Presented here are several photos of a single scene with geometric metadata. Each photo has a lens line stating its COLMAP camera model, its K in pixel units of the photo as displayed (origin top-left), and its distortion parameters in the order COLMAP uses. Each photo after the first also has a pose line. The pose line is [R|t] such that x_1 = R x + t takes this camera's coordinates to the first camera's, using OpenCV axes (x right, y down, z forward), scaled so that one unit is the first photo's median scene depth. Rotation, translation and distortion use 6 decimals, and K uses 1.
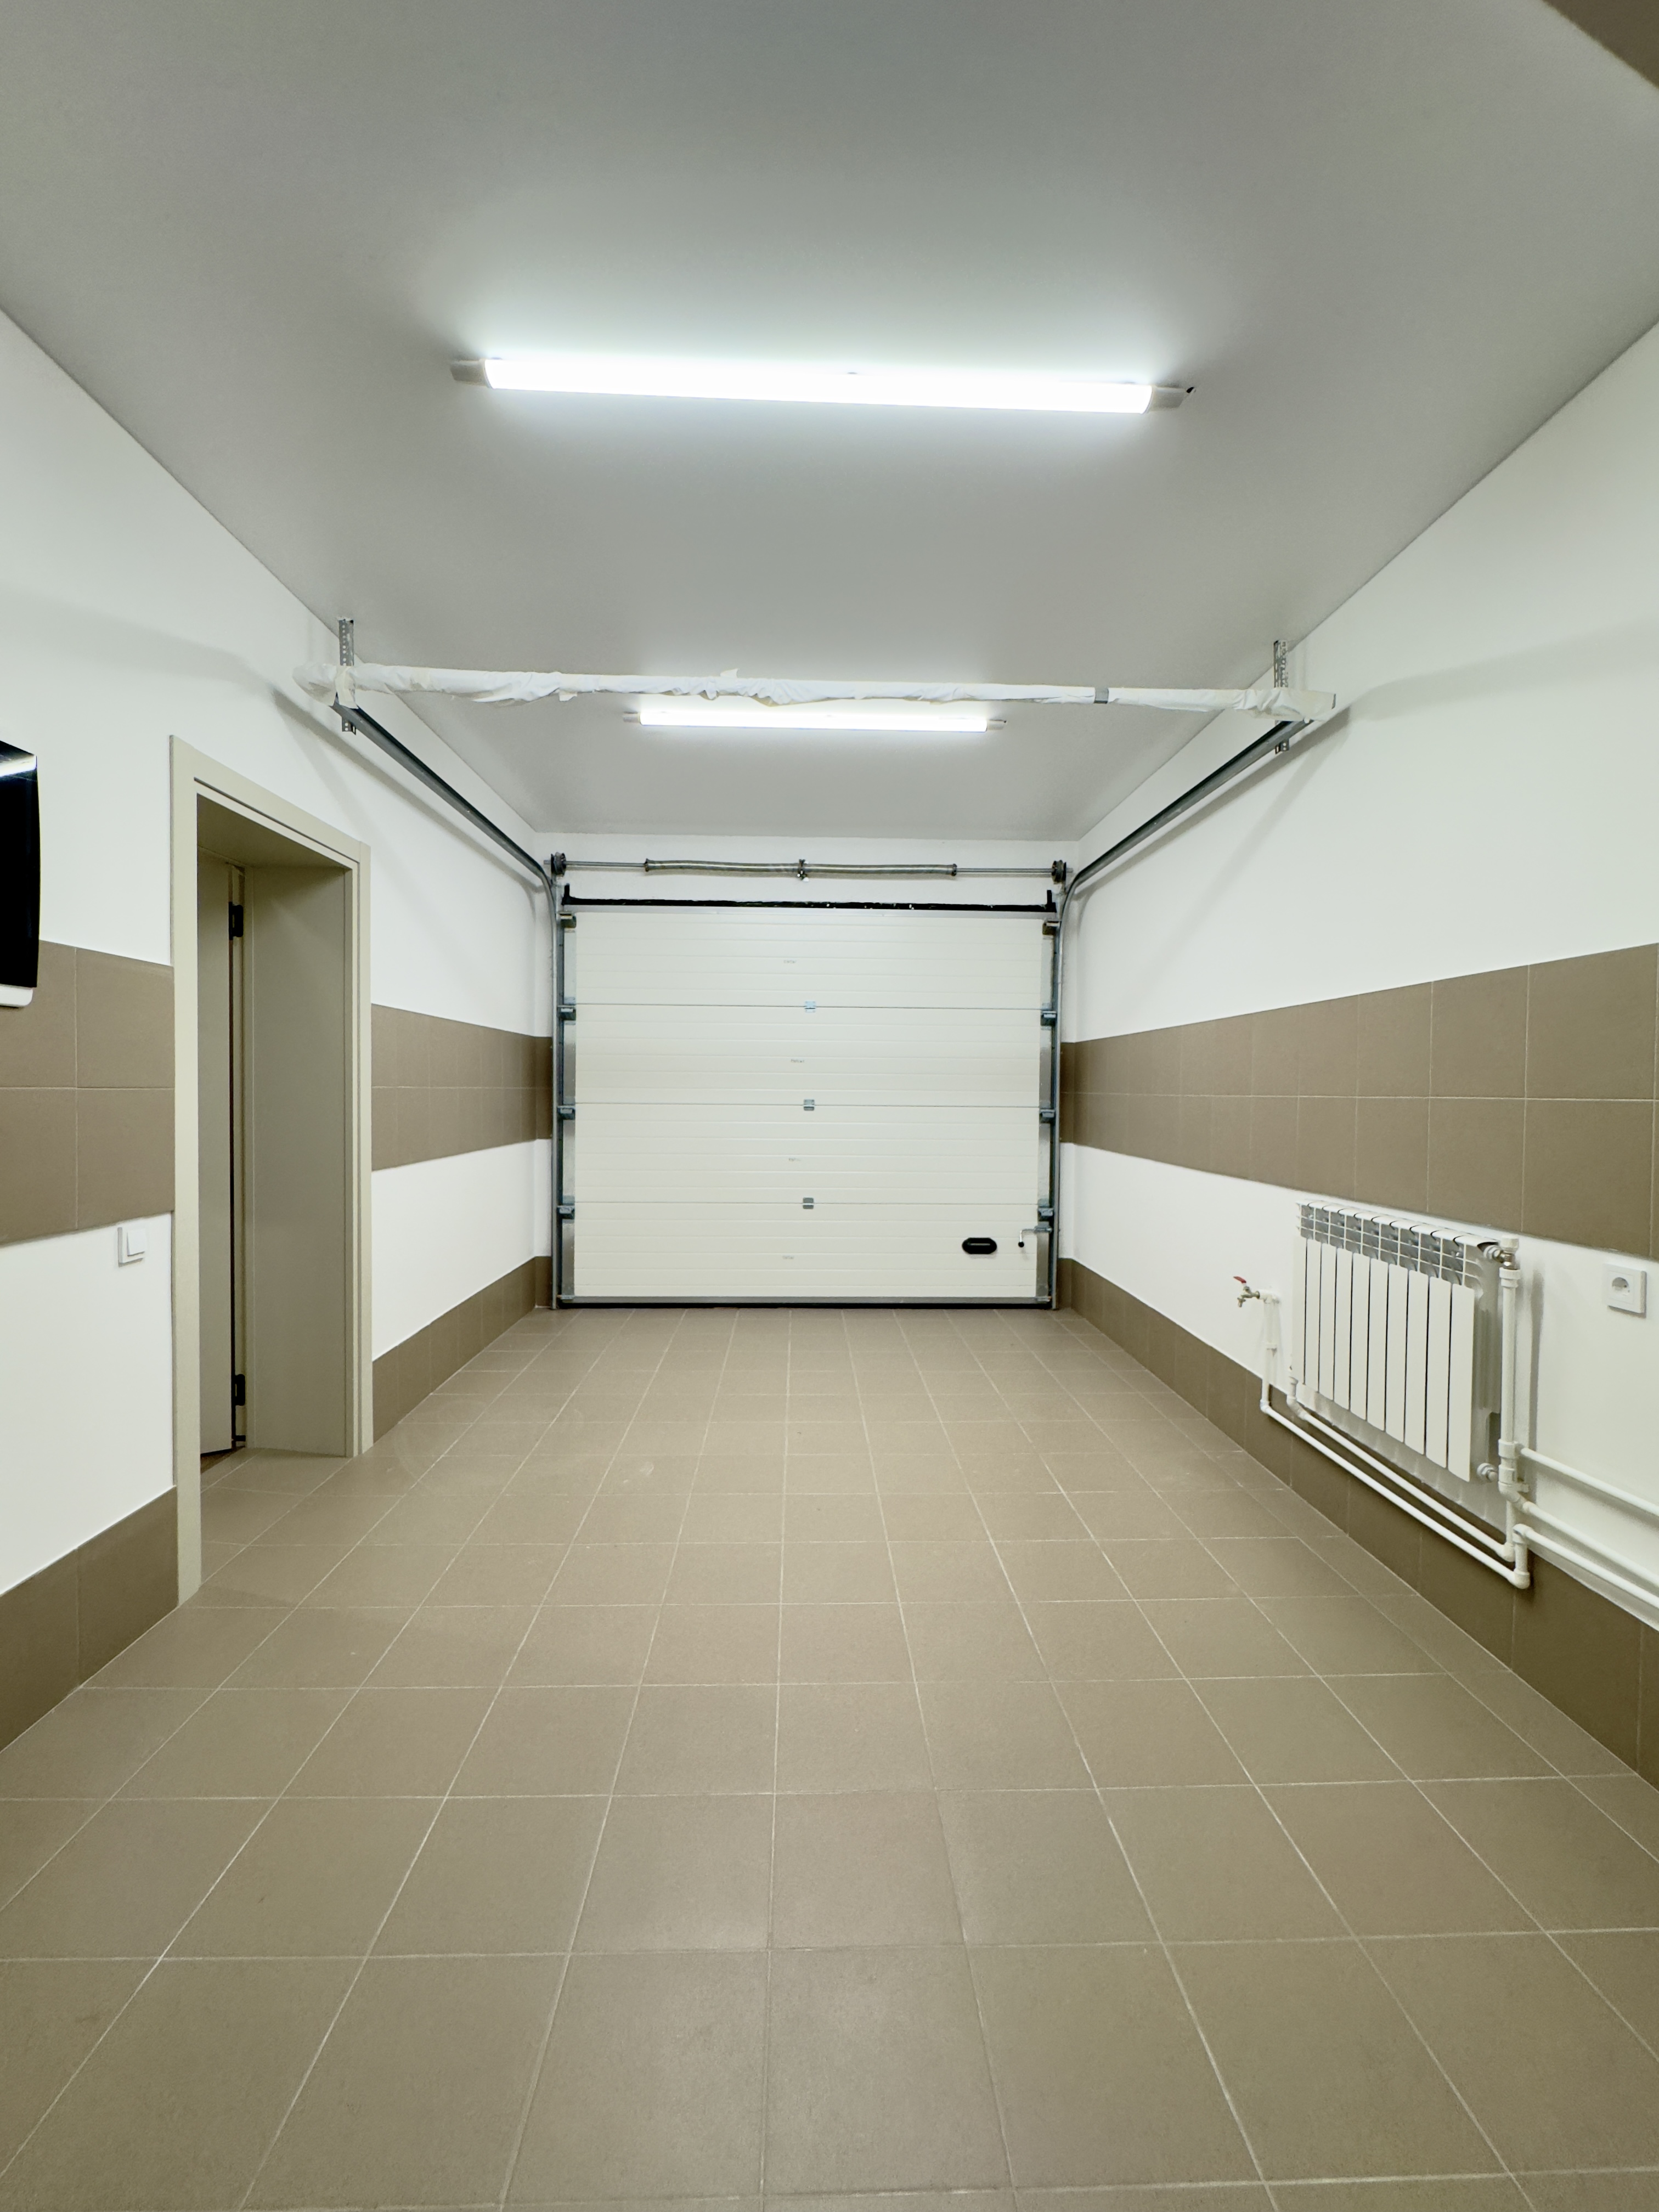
lens RADIAL K [[883.9, 0, 830.7], [0, 883.9, 1105.8], [0, 0, 1]] dist [-0.003653, 0.000673]
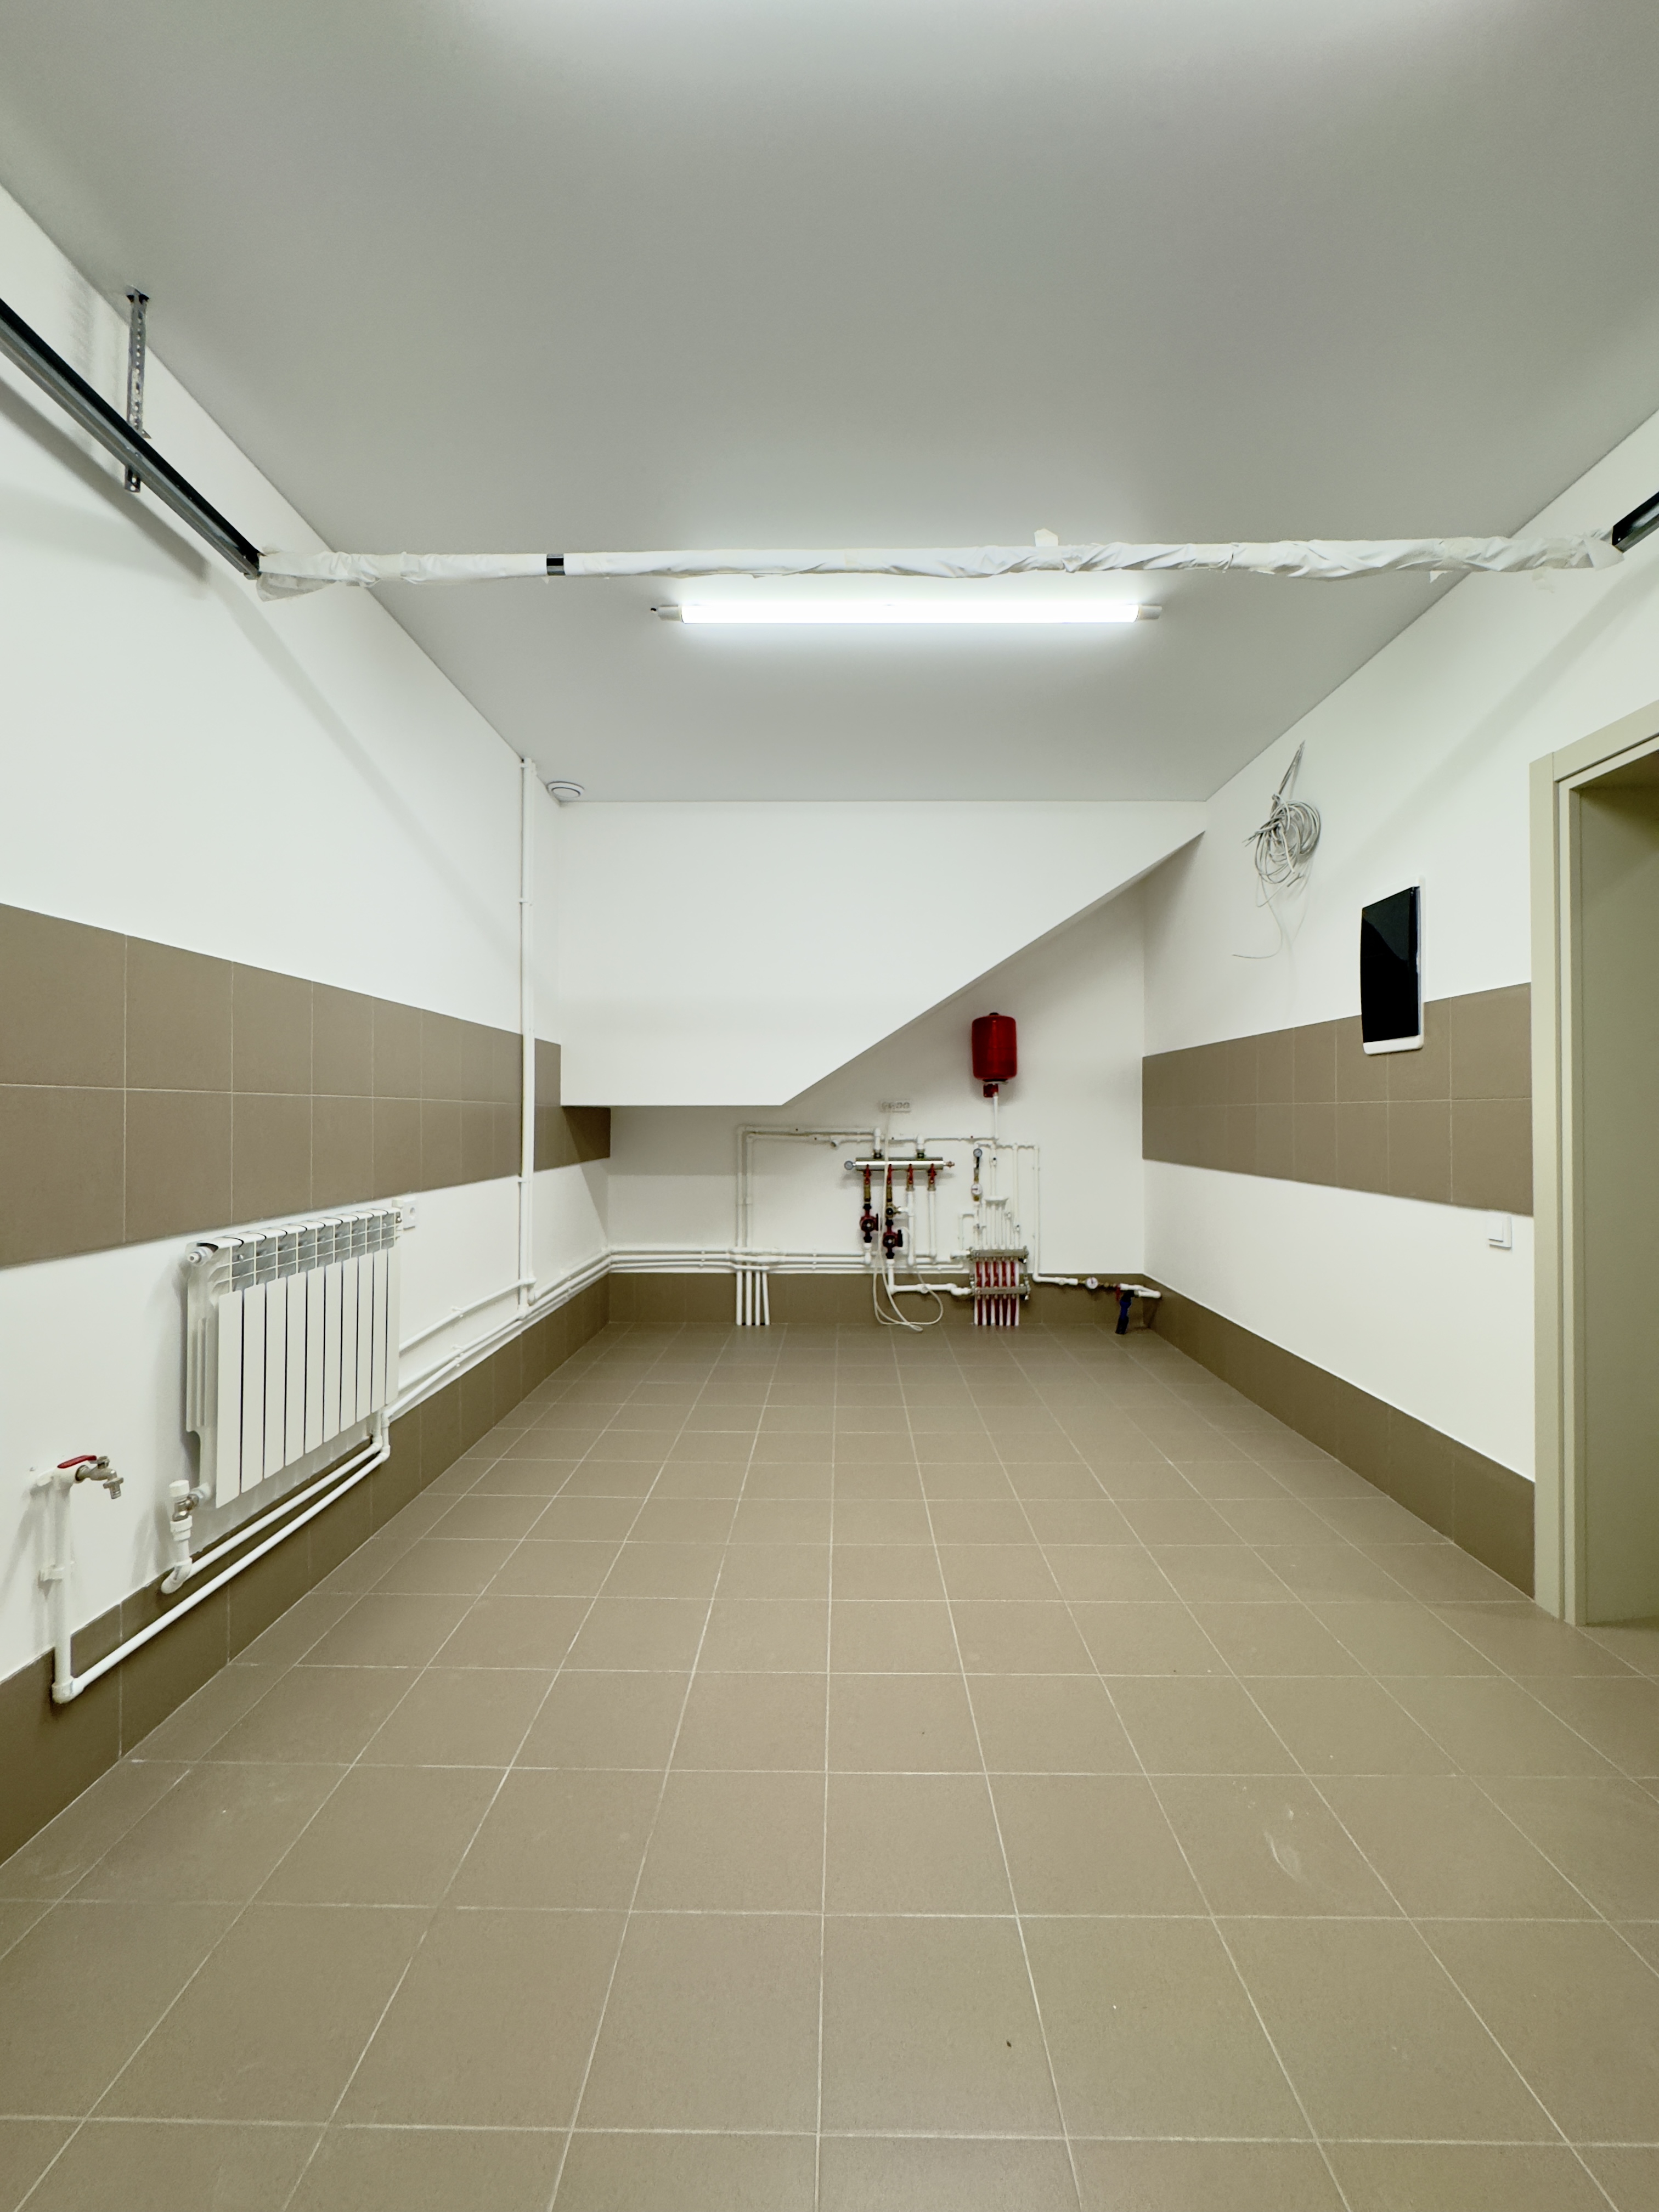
lens RADIAL K [[883.9, 0, 830.7], [0, 883.9, 1105.8], [0, 0, 1]] dist [-0.003653, 0.000673]
pose [[-0.998820, -0.009996, 0.047526, 0.035360], [-0.009447, 0.999886, 0.011768, -0.014240], [-0.047638, 0.011305, -0.998801, 2.008492]]
